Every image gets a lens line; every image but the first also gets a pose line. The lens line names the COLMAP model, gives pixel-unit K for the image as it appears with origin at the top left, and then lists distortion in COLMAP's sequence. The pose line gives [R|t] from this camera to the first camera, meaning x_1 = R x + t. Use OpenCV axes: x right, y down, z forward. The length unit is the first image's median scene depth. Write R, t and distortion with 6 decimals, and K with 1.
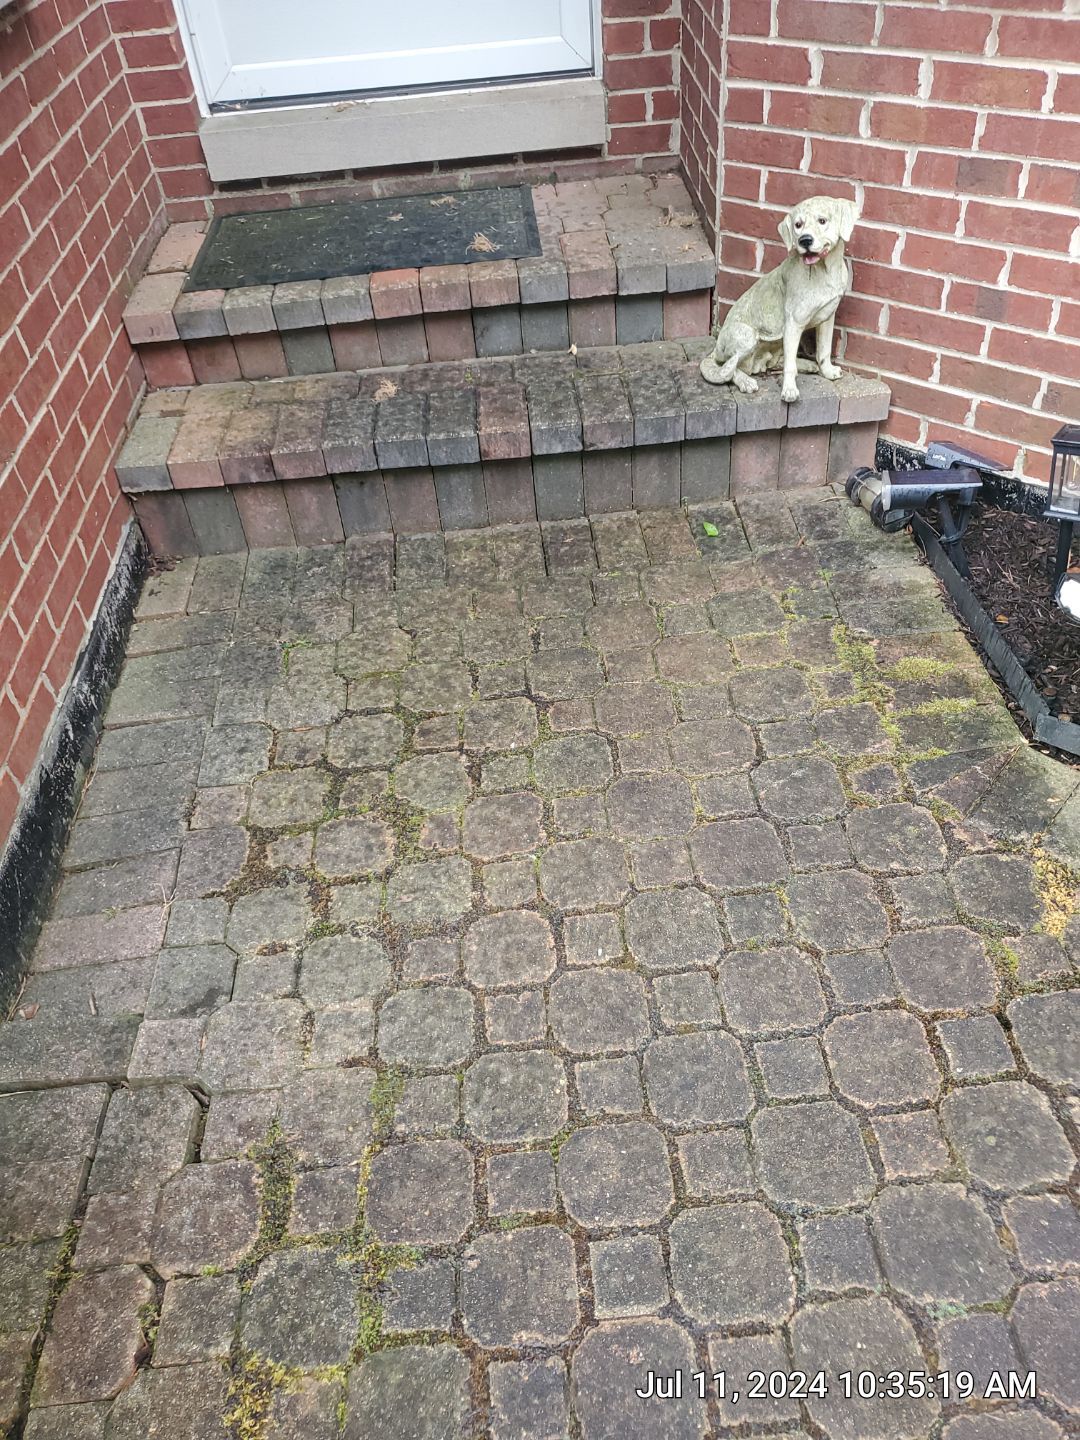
lens RADIAL K [[1085.6, 0, 552.2], [0, 1085.6, 749.6], [0, 0, 1]] dist [0.016336, -0.000077]
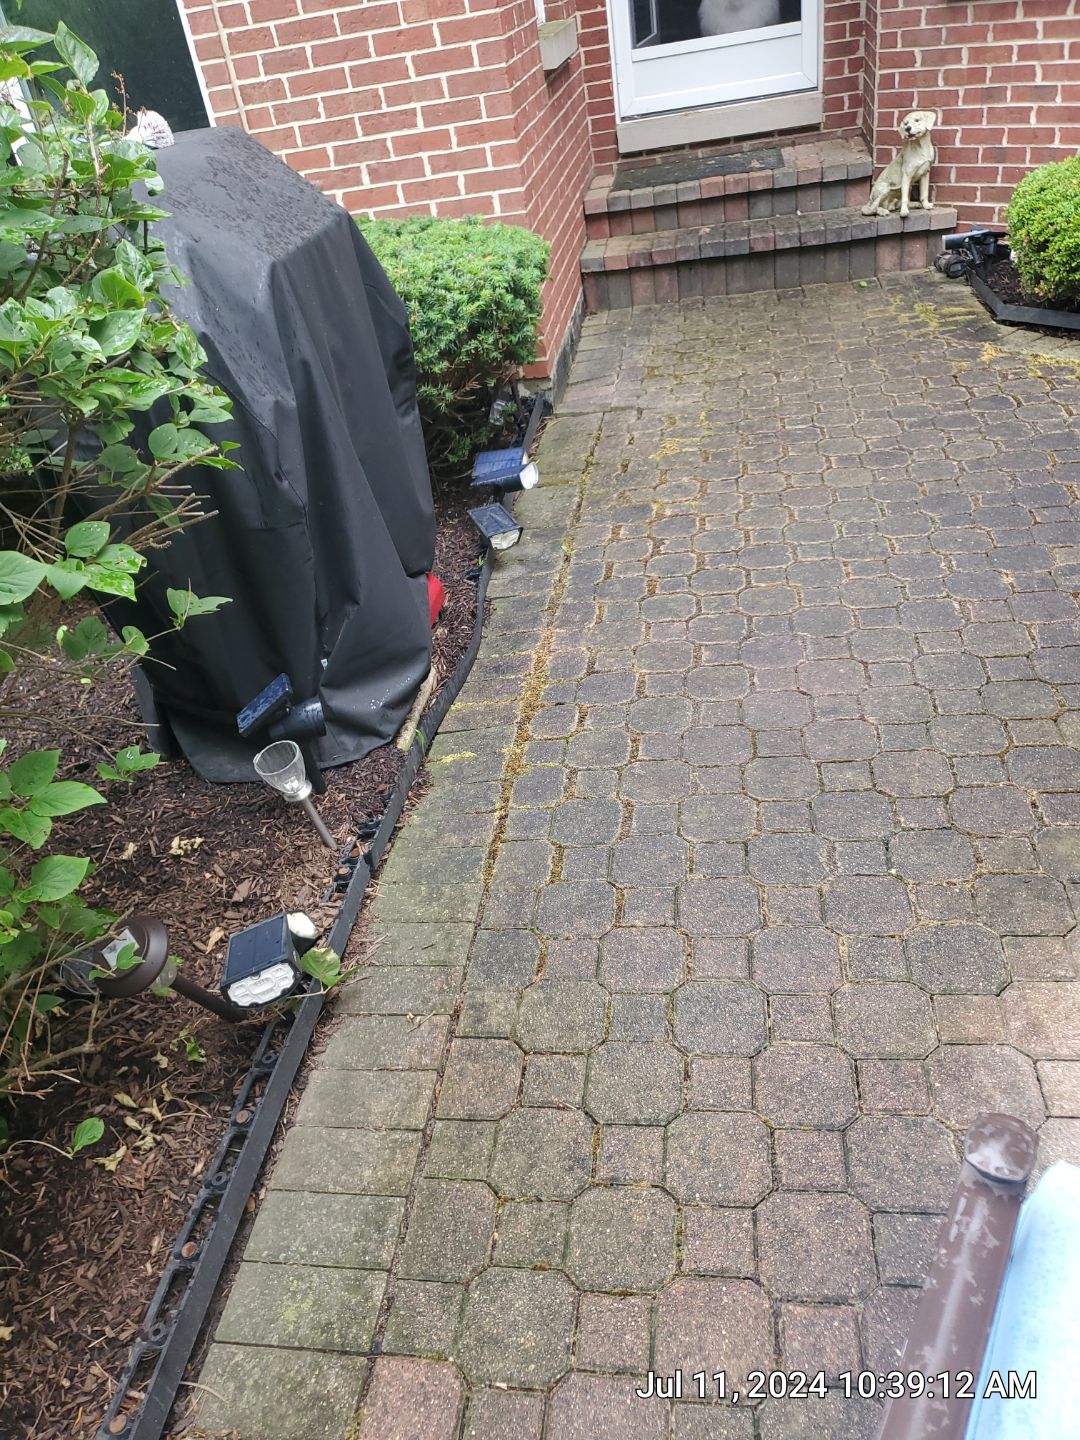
lens RADIAL K [[1085.6, 0, 529.1], [0, 1085.6, 747.2], [0, 0, 1]] dist [0.016336, -0.000077]
pose [[0.975756, 0.059655, -0.210574, 0.021762], [-0.083192, 0.991014, -0.104743, 1.090090], [0.202433, 0.119722, 0.971950, -1.185491]]
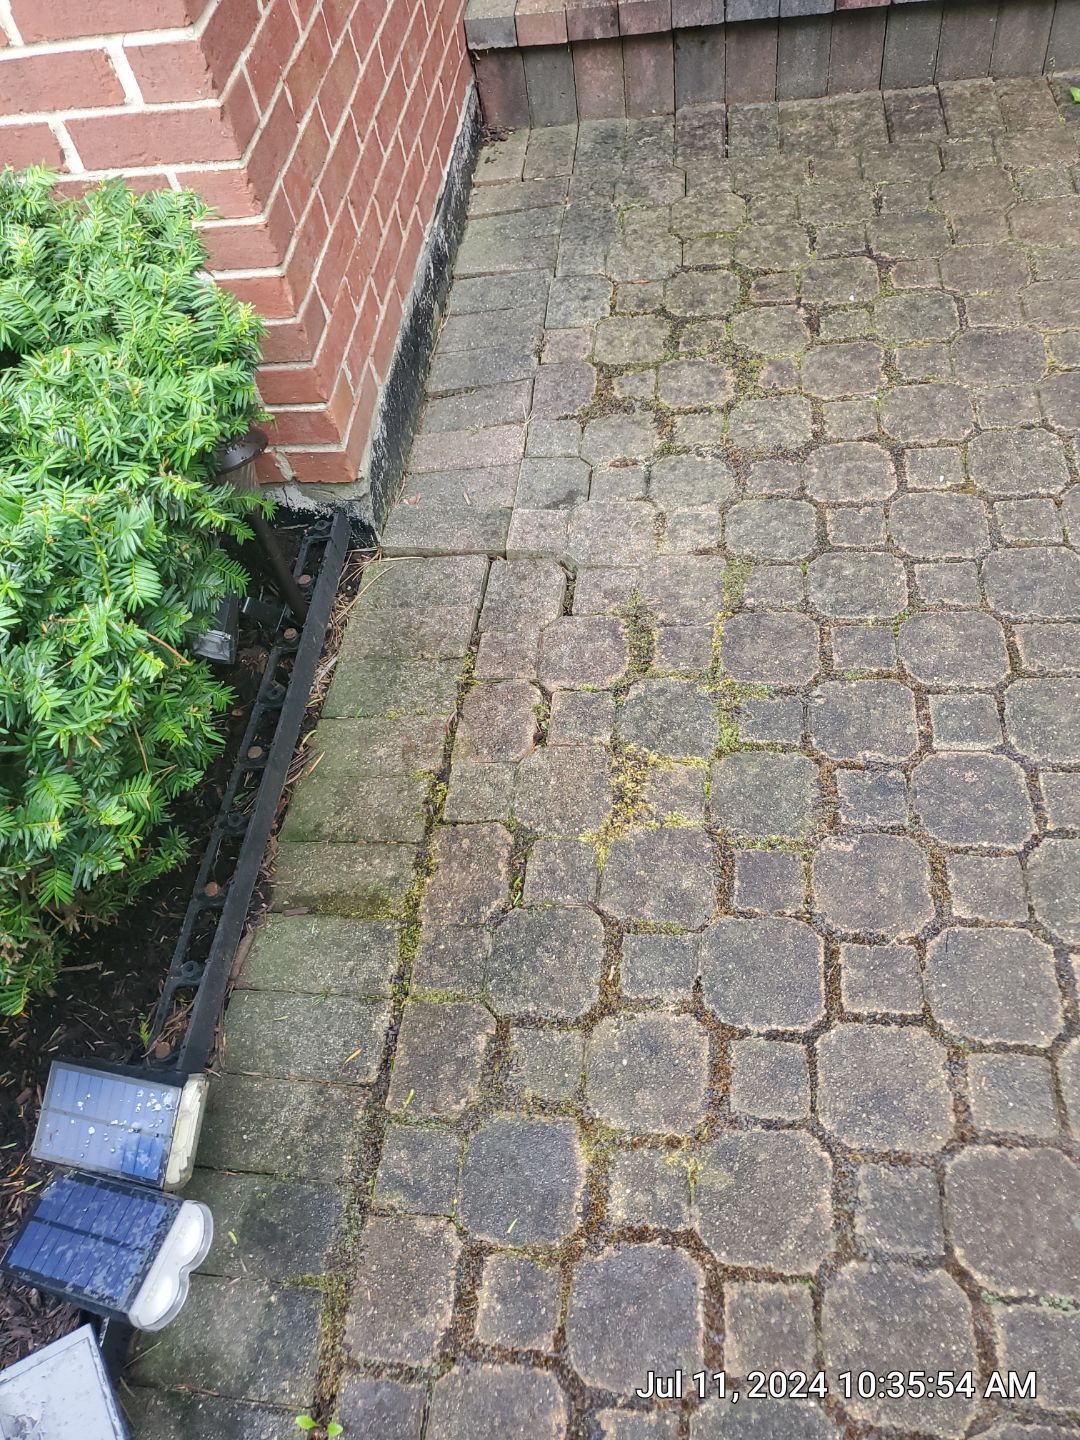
lens RADIAL K [[1085.6, 0, 526.5], [0, 1085.6, 708.4], [0, 0, 1]] dist [0.016336, -0.000077]
pose [[0.979552, 0.107266, -0.170213, -0.117329], [-0.070469, 0.975349, 0.209113, 0.170996], [0.188448, -0.192843, 0.962964, -0.105246]]
